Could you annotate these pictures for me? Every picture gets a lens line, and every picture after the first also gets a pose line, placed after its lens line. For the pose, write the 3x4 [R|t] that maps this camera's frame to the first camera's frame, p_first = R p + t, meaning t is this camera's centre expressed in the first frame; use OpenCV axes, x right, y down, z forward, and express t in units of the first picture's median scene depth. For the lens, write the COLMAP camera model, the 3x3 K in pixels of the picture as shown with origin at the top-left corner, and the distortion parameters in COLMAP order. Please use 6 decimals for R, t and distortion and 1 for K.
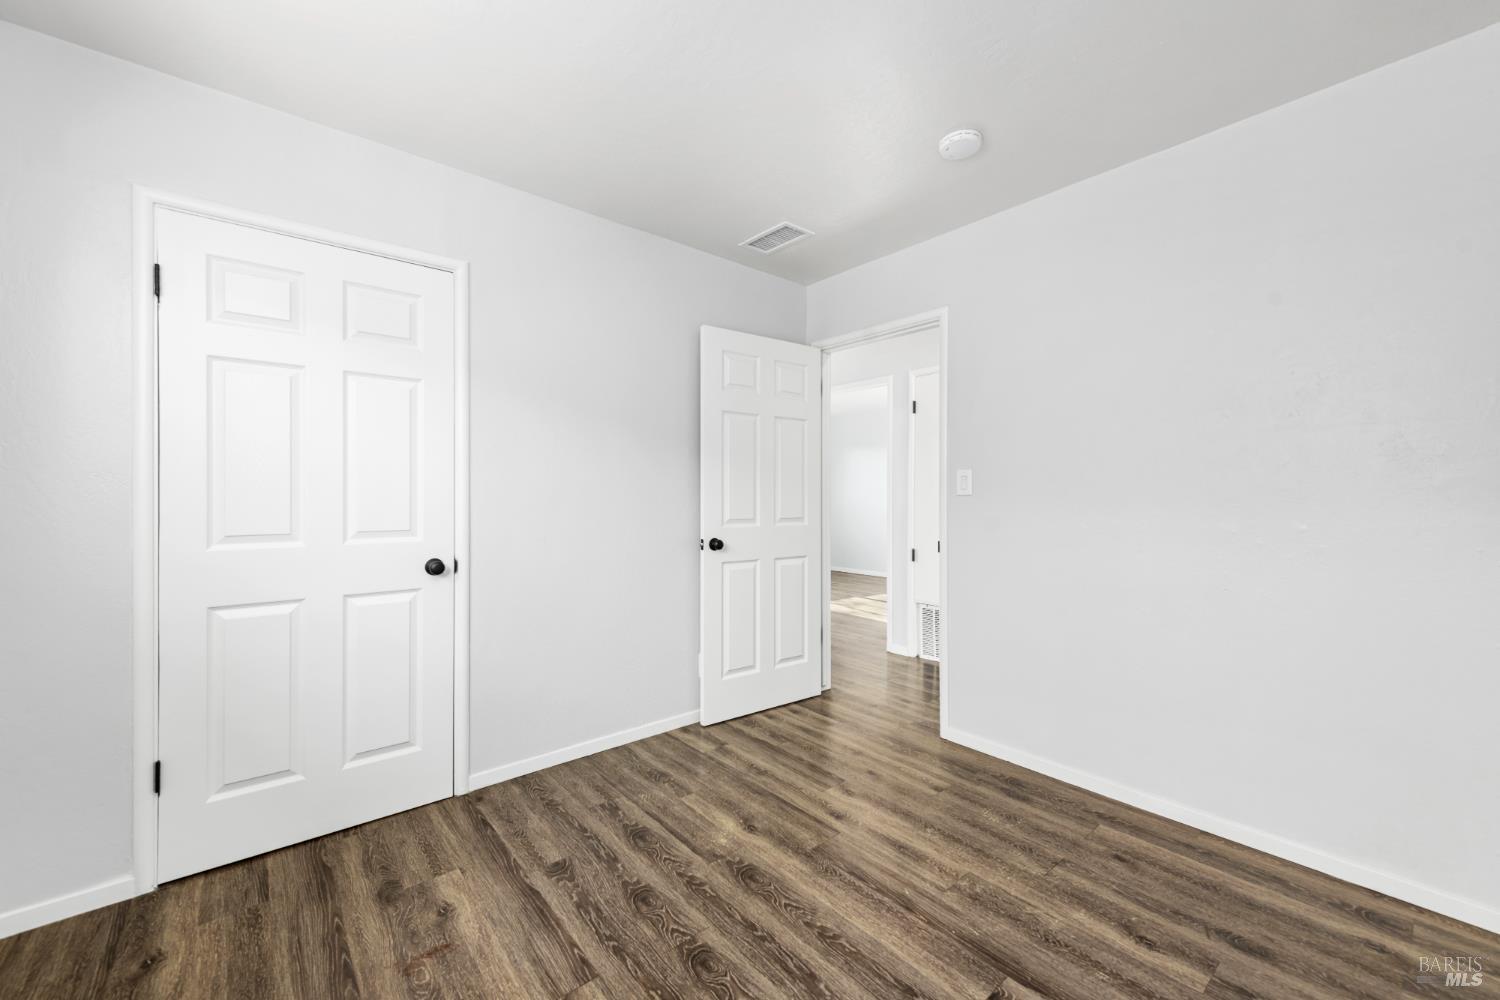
lens RADIAL K [[593.3, 0, 749.5], [0, 593.3, 496.6], [0, 0, 1]] dist [0.000874, 0.000041]
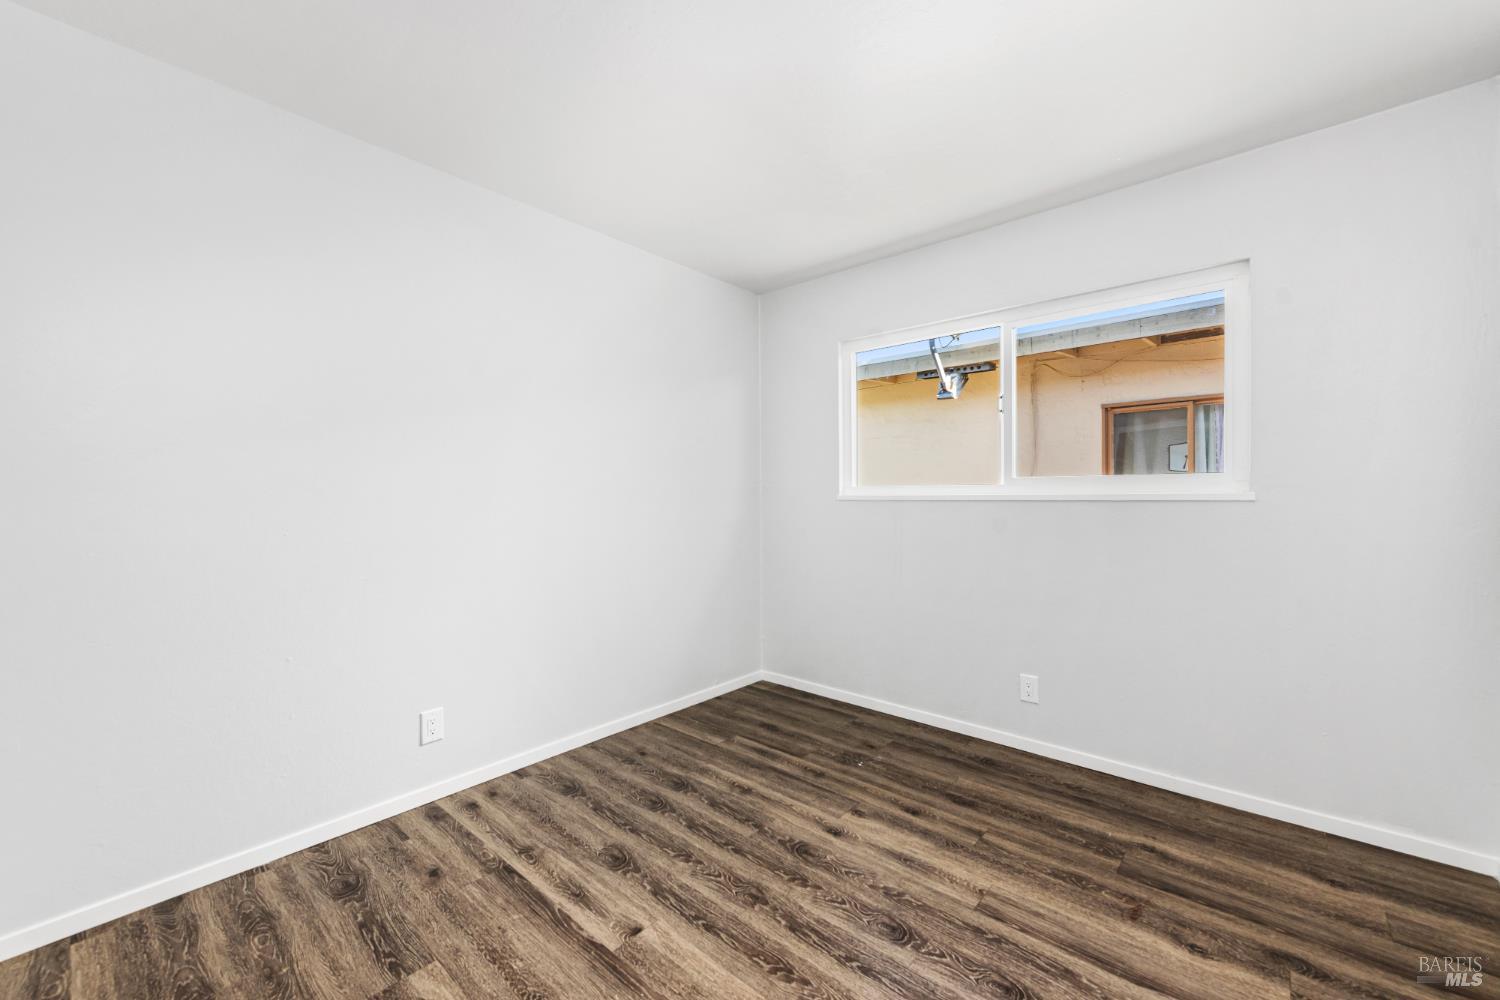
lens RADIAL K [[593.3, 0, 750.3], [0, 593.3, 496.8], [0, 0, 1]] dist [0.000874, 0.000041]
pose [[-0.989461, 0.005045, -0.144715, 0.322771], [0.004214, 0.999973, 0.006049, -0.007489], [0.144741, 0.005375, -0.989455, 1.971518]]
